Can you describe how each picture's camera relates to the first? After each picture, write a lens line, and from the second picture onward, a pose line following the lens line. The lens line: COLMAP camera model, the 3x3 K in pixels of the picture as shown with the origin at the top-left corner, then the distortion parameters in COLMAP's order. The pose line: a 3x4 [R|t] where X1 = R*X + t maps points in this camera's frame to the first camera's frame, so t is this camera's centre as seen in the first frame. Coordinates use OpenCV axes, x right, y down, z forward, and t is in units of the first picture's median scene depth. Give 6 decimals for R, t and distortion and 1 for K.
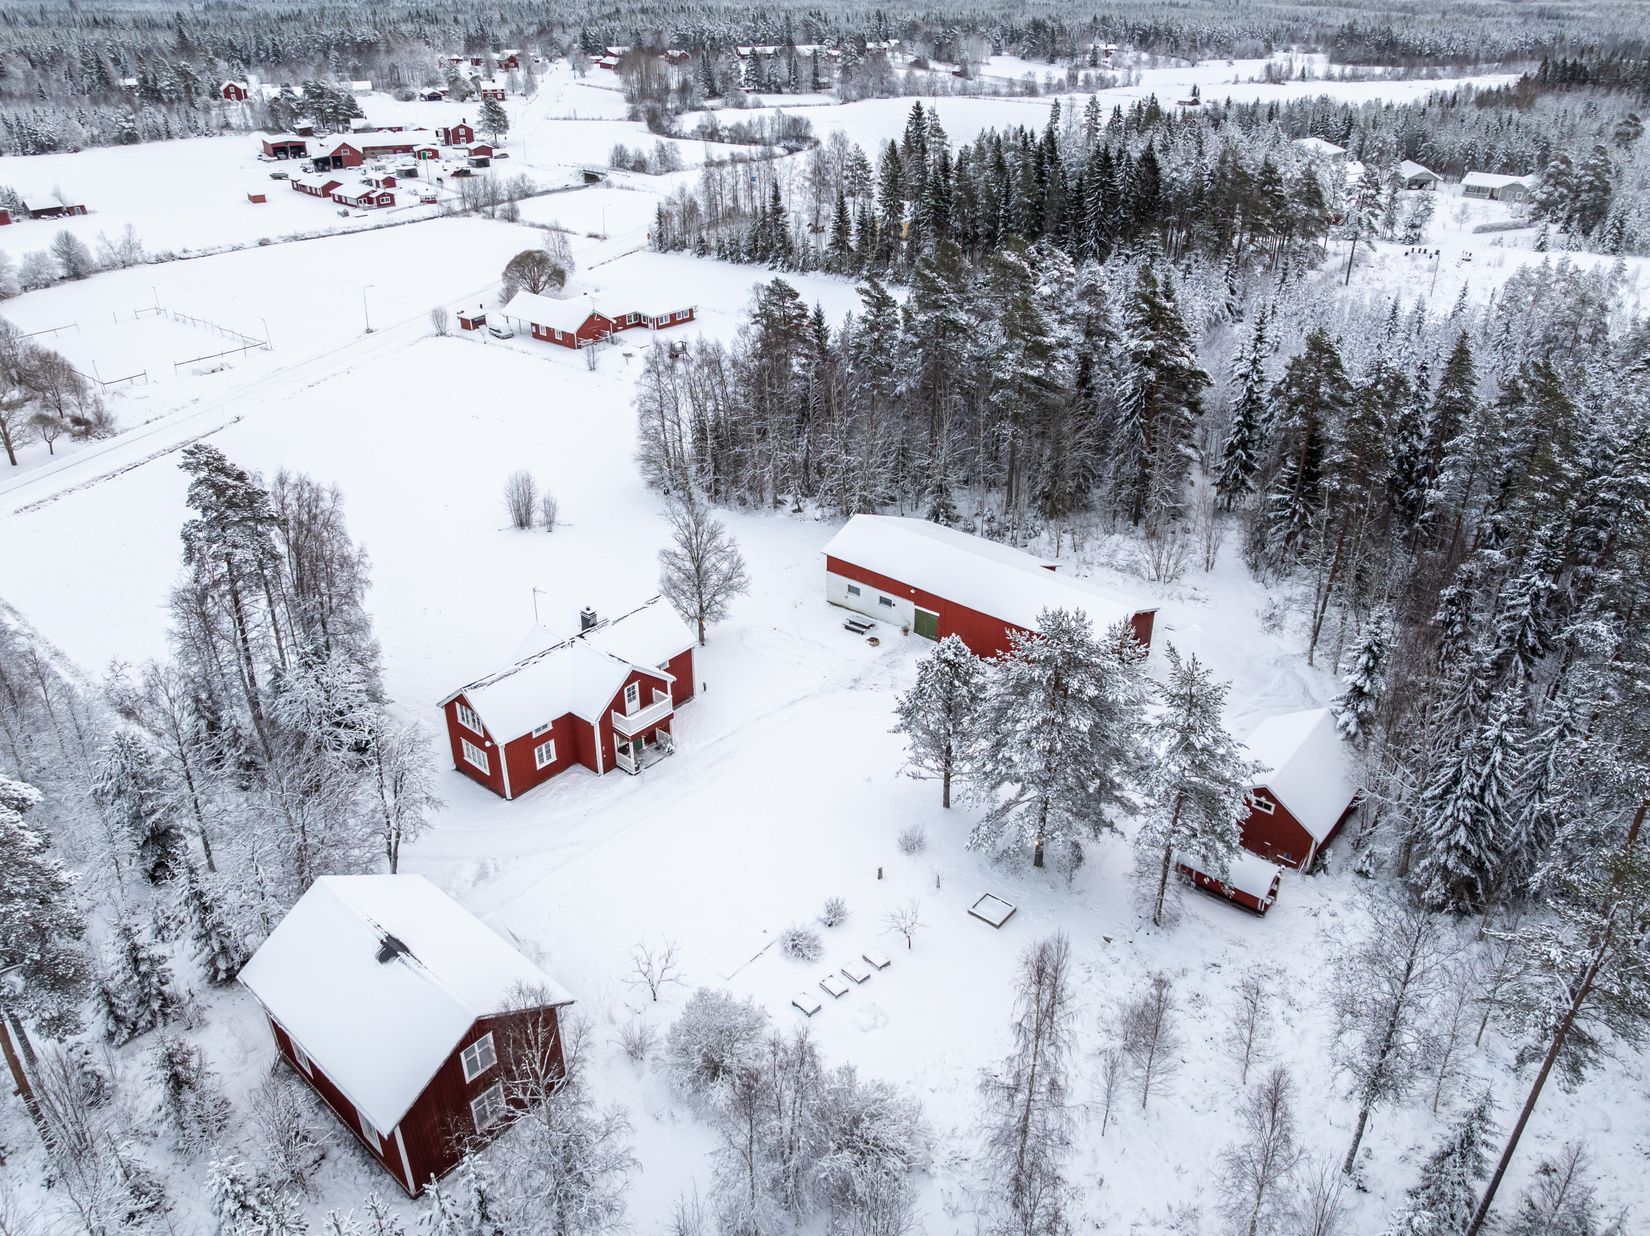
lens RADIAL K [[1193.7, 0, 825.0], [0, 1193.7, 618.0], [0, 0, 1]] dist [-0.026746, 0.002829]
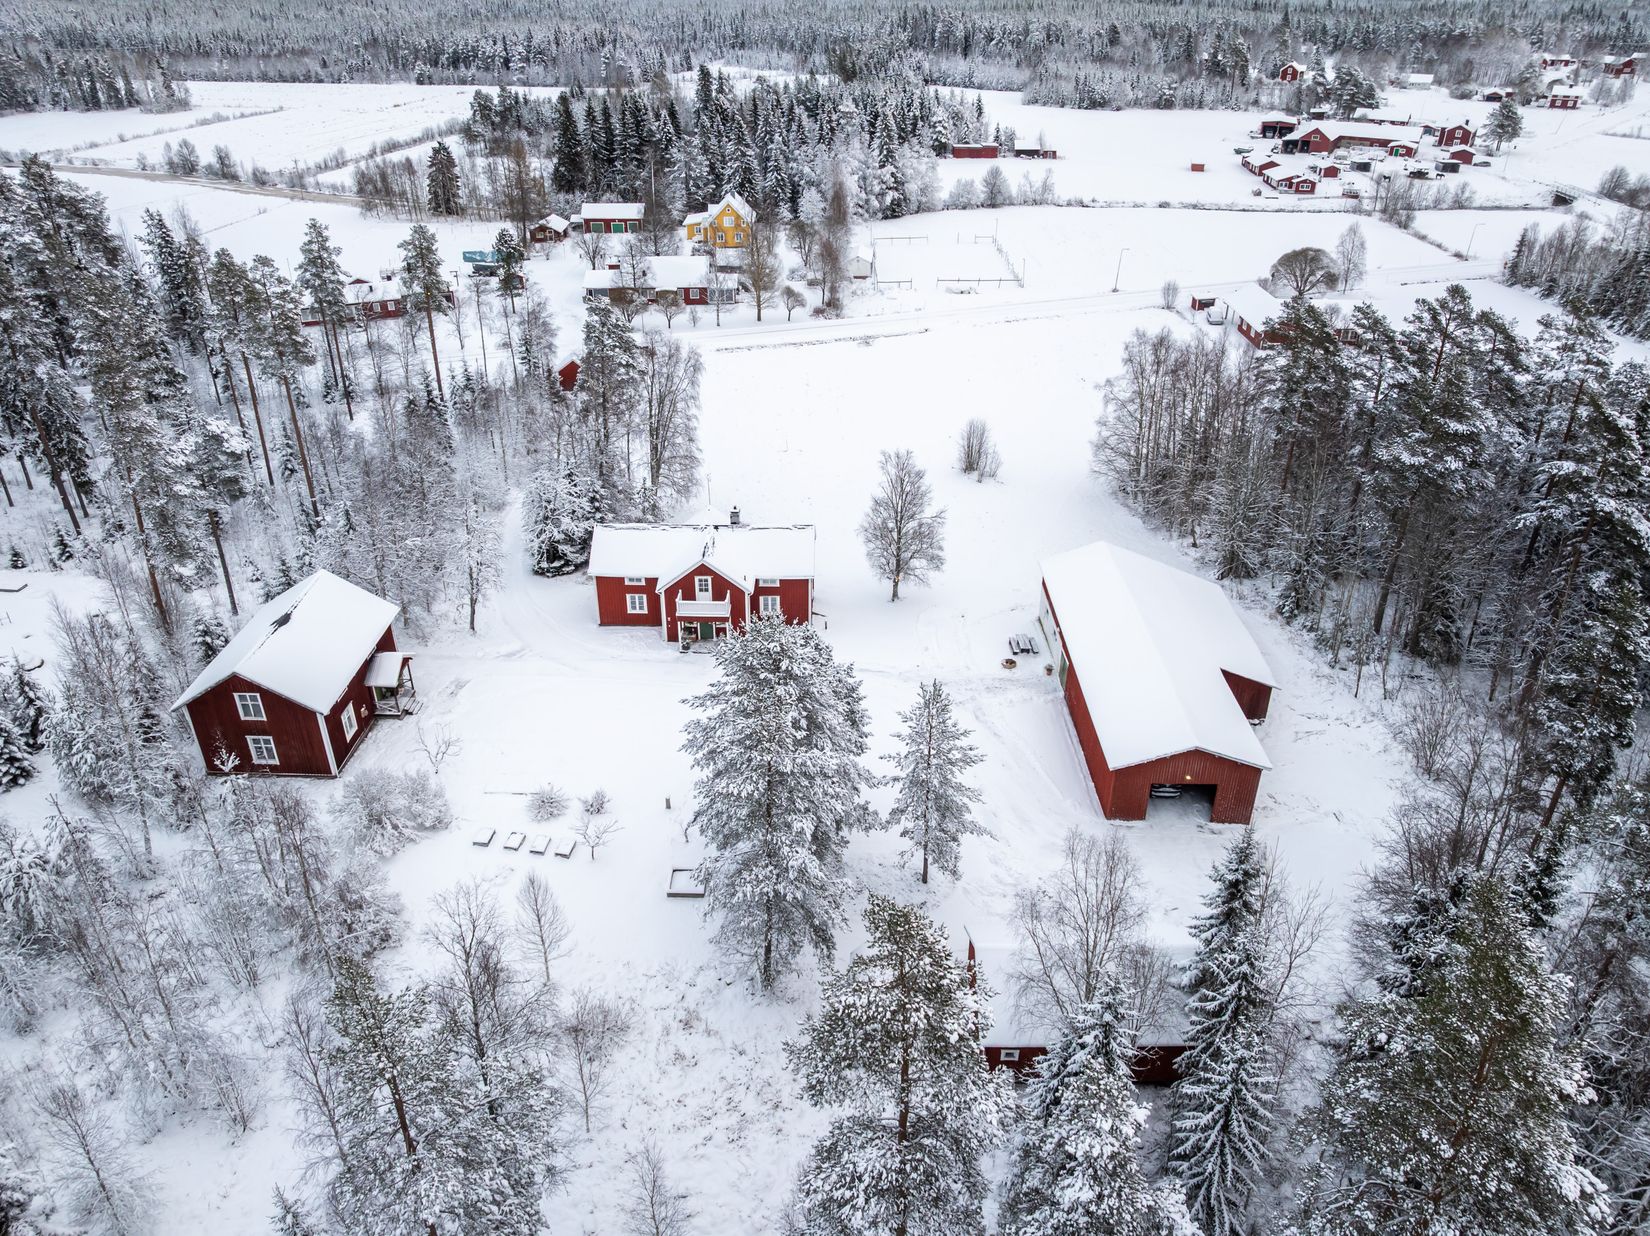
lens RADIAL K [[1168.6, 0, 825.0], [0, 1168.6, 618.0], [0, 0, 1]] dist [-0.035195, 0.010590]
pose [[0.635472, 0.383493, -0.670156, 0.411408], [-0.373201, 0.912373, 0.168215, -0.084492], [0.675941, 0.143207, 0.722908, 0.183341]]
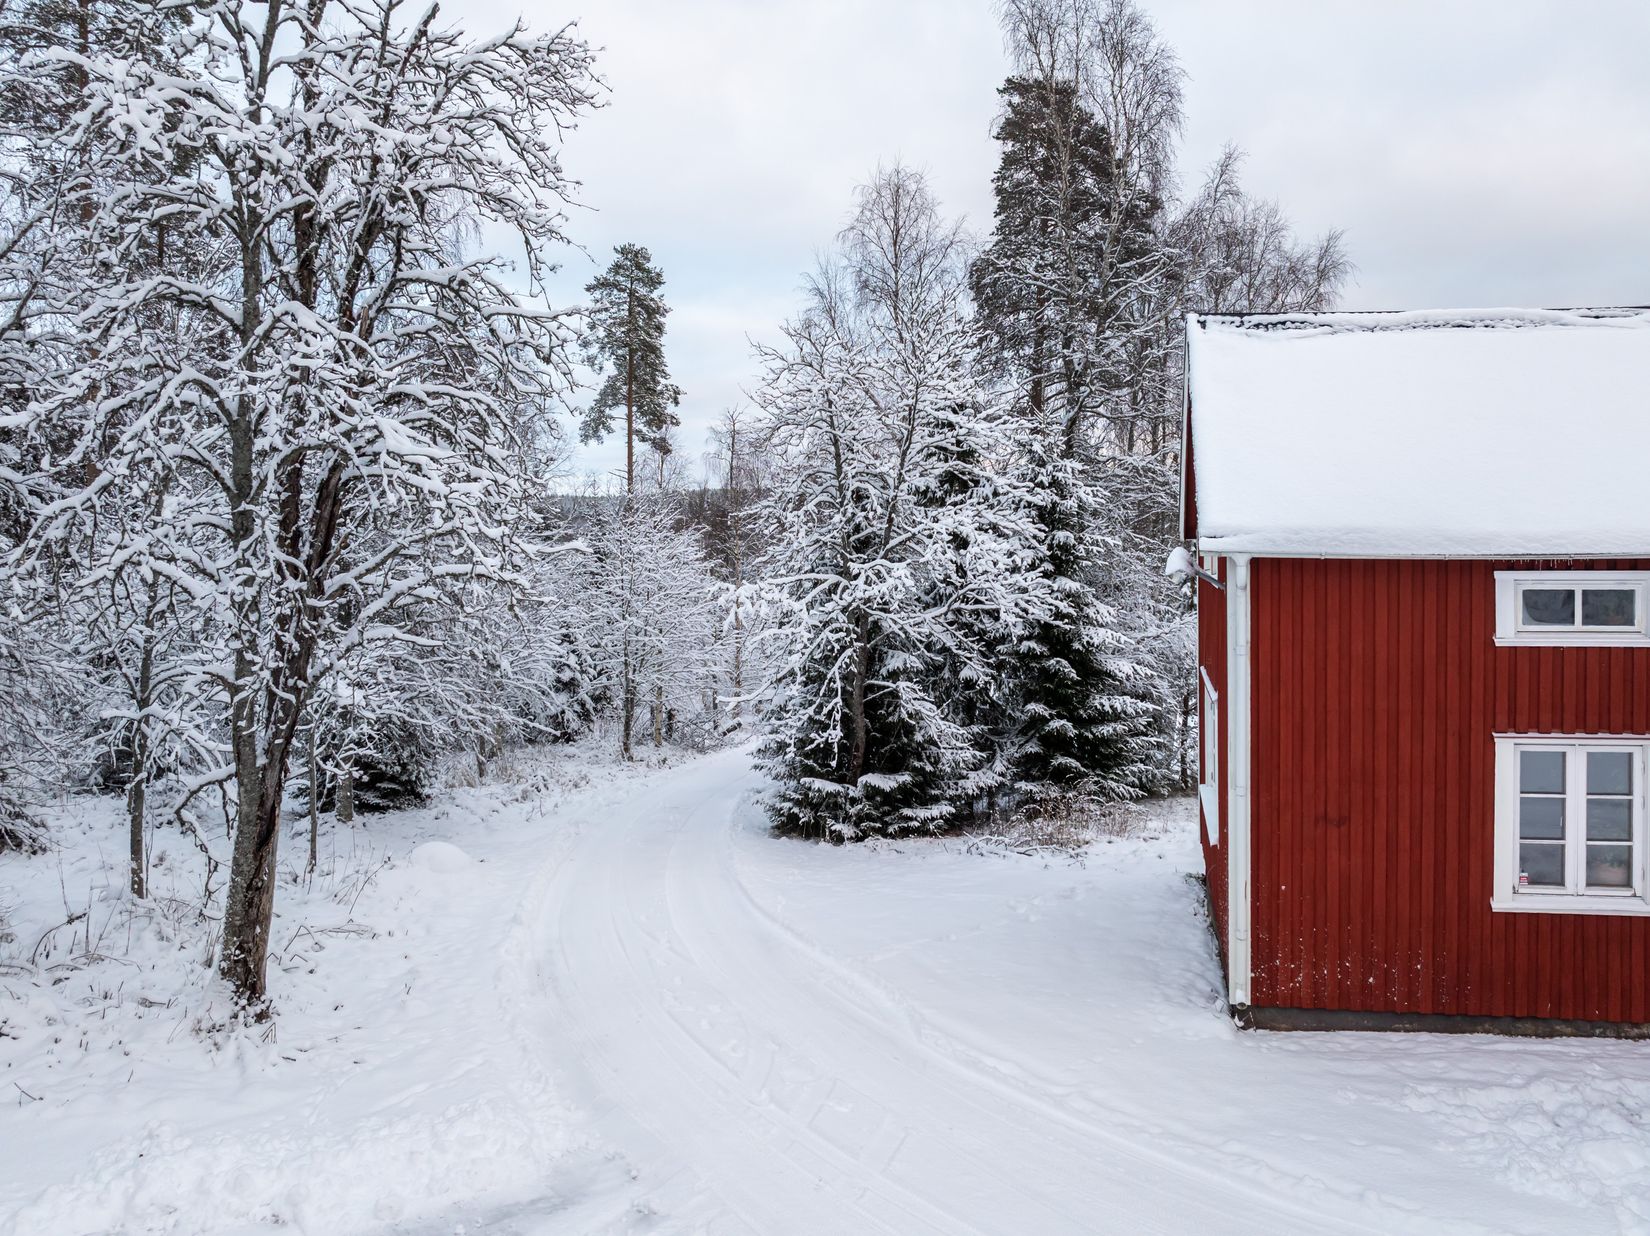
lens RADIAL K [[1168.6, 0, 825.0], [0, 1168.6, 618.0], [0, 0, 1]] dist [-0.035195, 0.010590]
pose [[0.448503, 0.039108, -0.892925, -0.096259], [-0.401564, 0.901349, -0.162223, 0.093681], [0.798493, 0.431324, 0.419962, 0.536308]]
